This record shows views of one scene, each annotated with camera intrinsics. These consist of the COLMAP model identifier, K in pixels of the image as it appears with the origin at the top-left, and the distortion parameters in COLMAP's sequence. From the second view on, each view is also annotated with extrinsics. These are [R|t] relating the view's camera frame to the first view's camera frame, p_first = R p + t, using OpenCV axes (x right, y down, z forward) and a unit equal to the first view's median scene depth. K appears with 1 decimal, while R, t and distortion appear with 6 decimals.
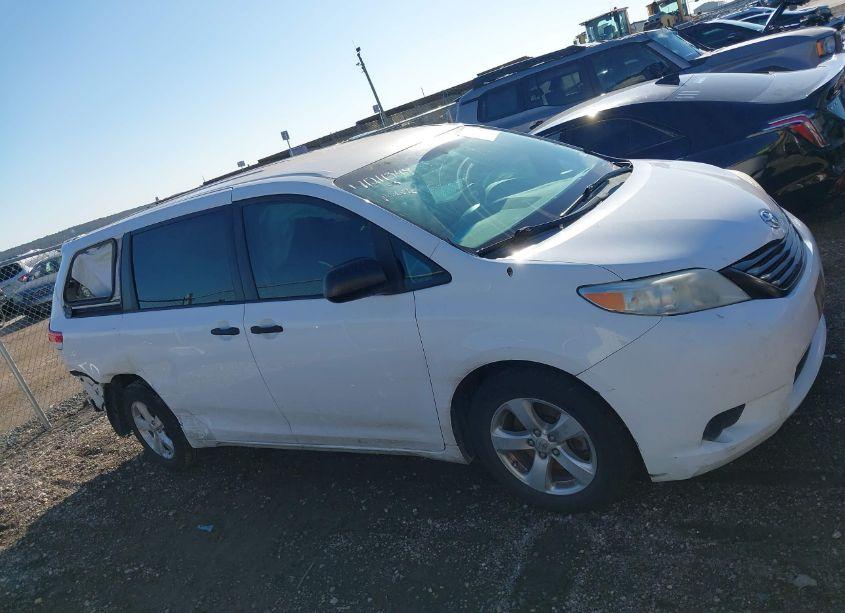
lens RADIAL K [[716.1, 0, 427.7], [0, 716.1, 362.4], [0, 0, 1]] dist [-0.000853, 0.015573]
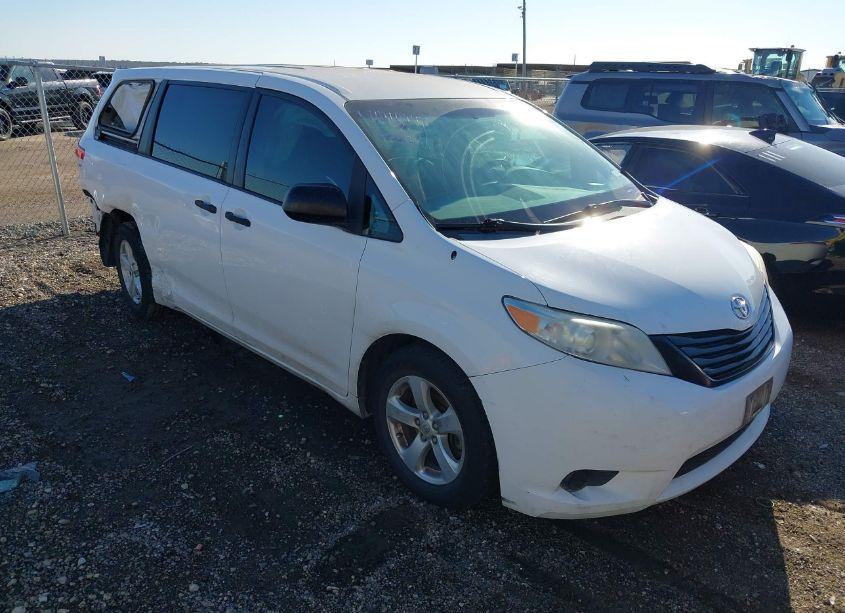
lens RADIAL K [[703.2, 0, 434.1], [0, 703.2, 367.4], [0, 0, 1]] dist [0.009501, -0.009991]
pose [[0.919134, 0.388255, -0.066717, 0.174205], [-0.381258, 0.919318, 0.097452, -0.055257], [0.099171, -0.064135, 0.993001, 0.024565]]
